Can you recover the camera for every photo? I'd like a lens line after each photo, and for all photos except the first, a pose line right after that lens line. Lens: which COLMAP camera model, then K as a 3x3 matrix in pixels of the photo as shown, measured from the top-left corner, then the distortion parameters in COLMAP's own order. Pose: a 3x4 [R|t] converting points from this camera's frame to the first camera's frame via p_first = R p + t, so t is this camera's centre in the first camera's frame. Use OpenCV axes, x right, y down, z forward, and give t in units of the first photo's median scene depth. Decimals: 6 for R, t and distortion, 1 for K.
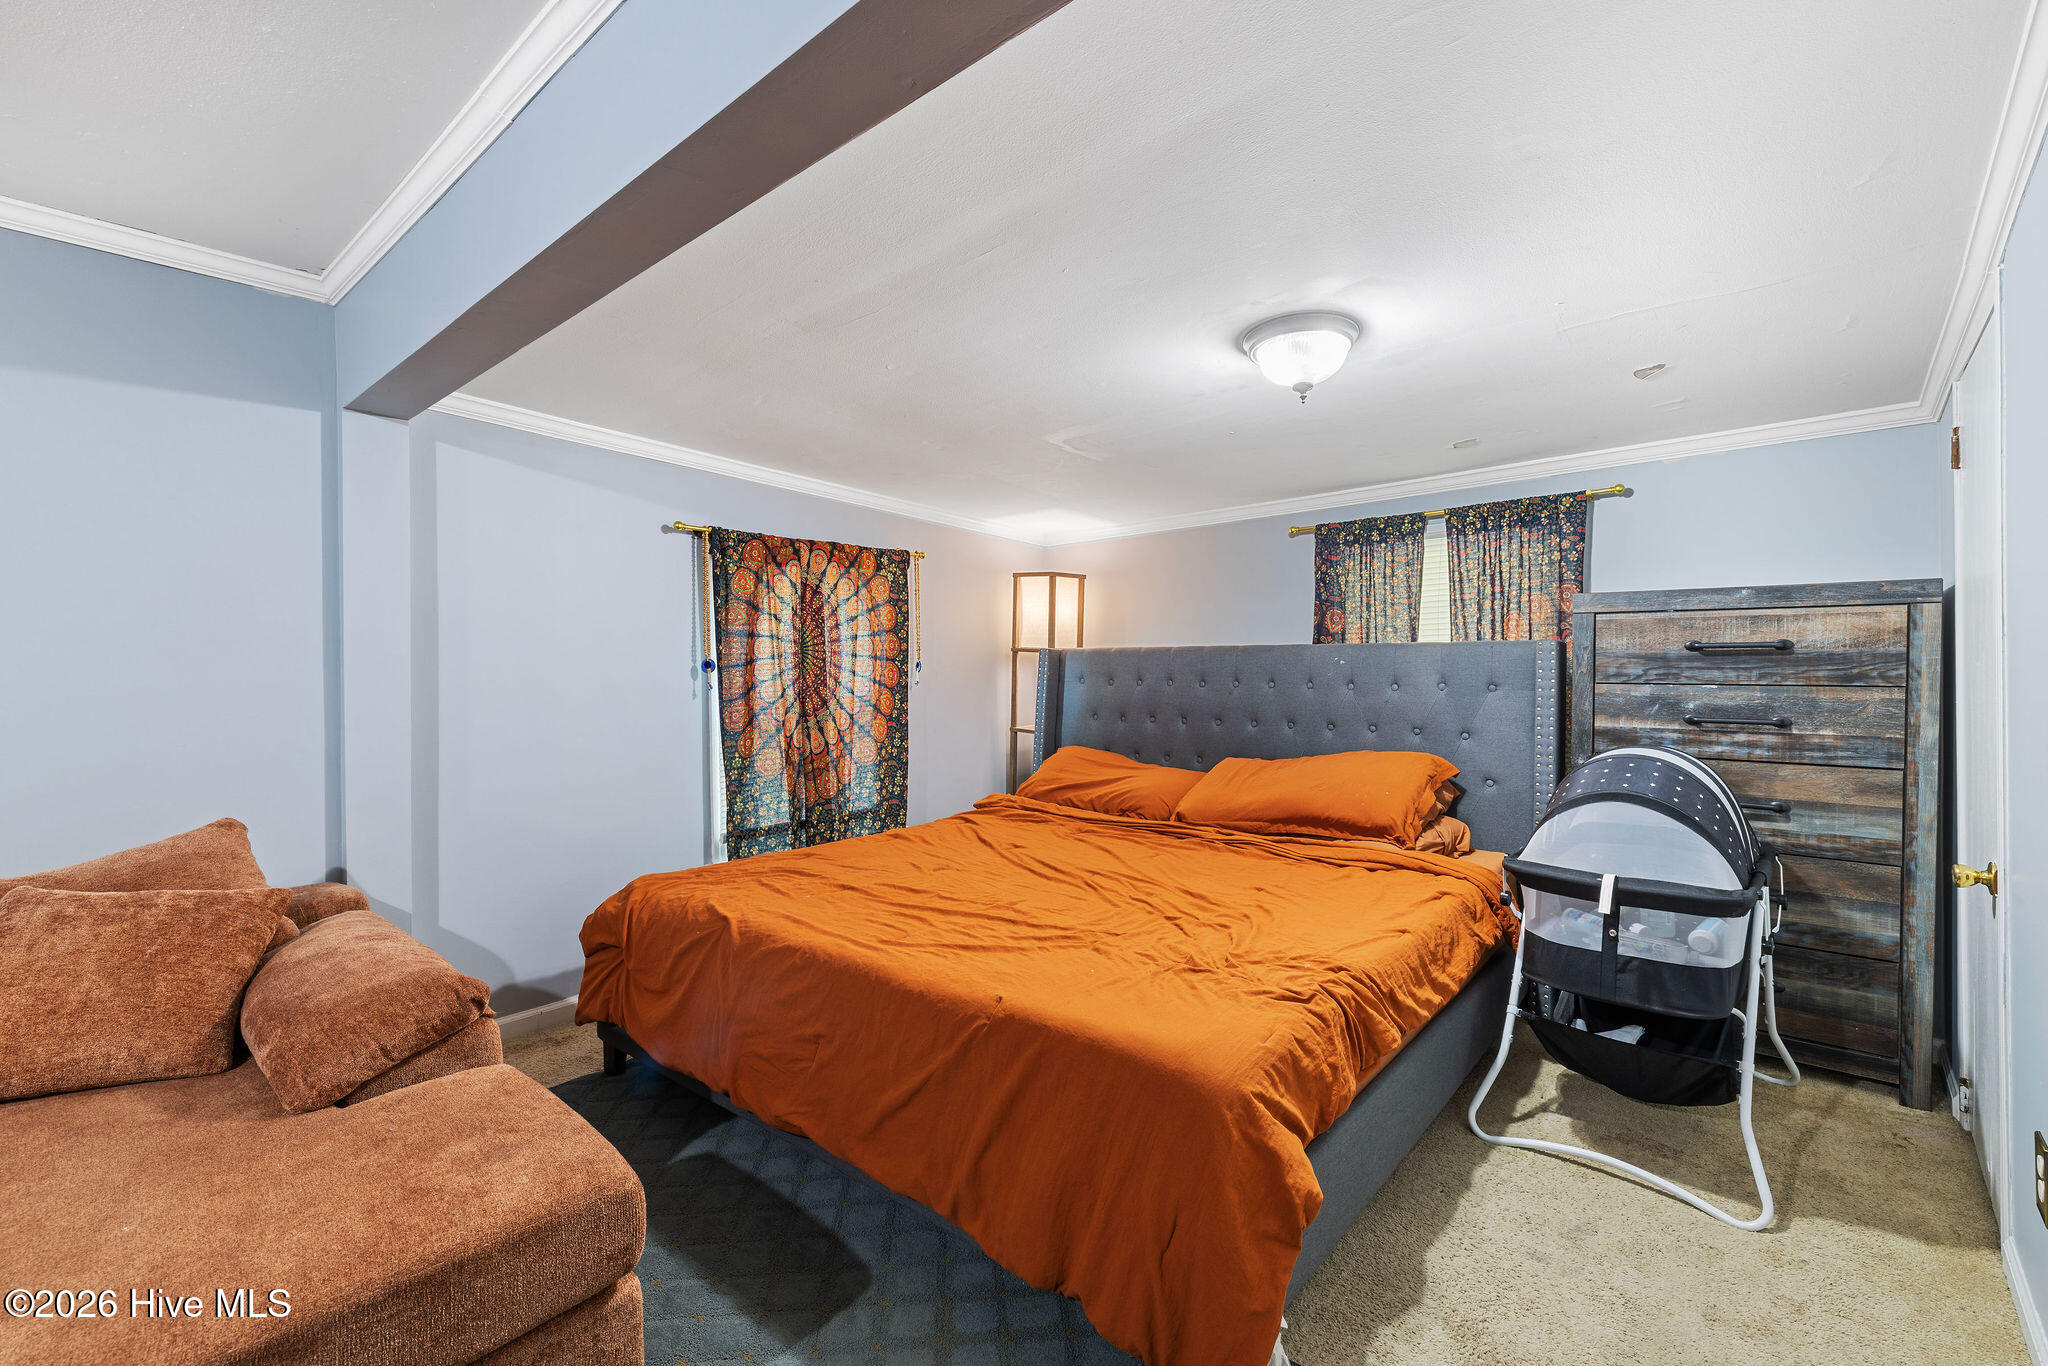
lens RADIAL K [[885.1, 0, 1023.8], [0, 885.1, 674.7], [0, 0, 1]] dist [0.002572, -0.000312]
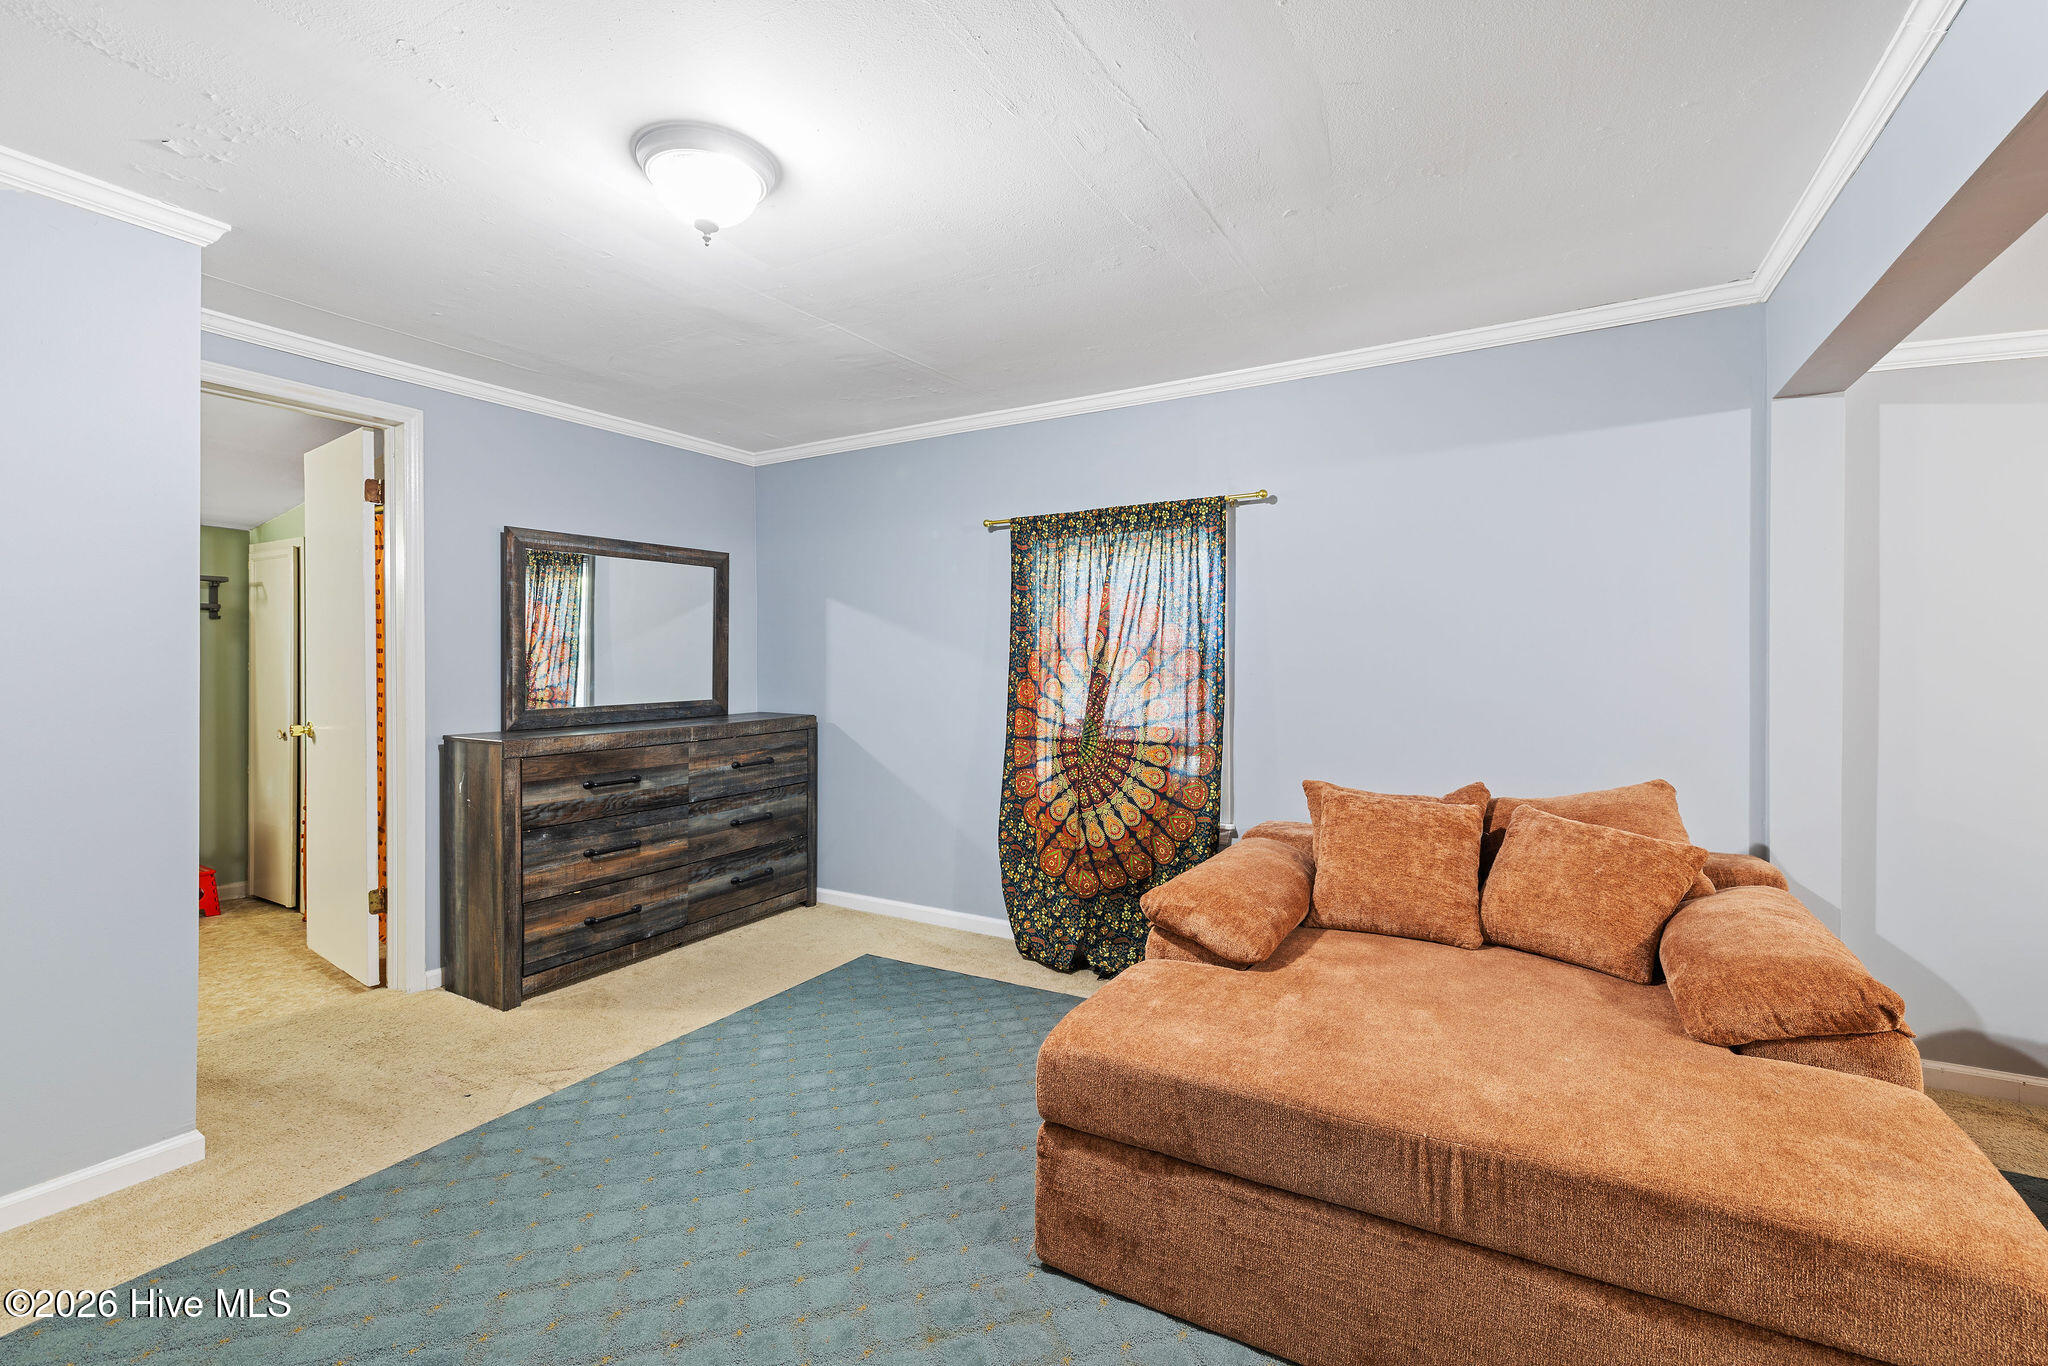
lens RADIAL K [[885.1, 0, 1023.8], [0, 885.1, 674.7], [0, 0, 1]] dist [0.002572, -0.000312]
pose [[0.185463, 0.021867, -0.982408, 0.121049], [-0.003902, 0.999761, 0.021517, 0.000876], [0.982644, -0.000157, 0.185504, -0.059569]]
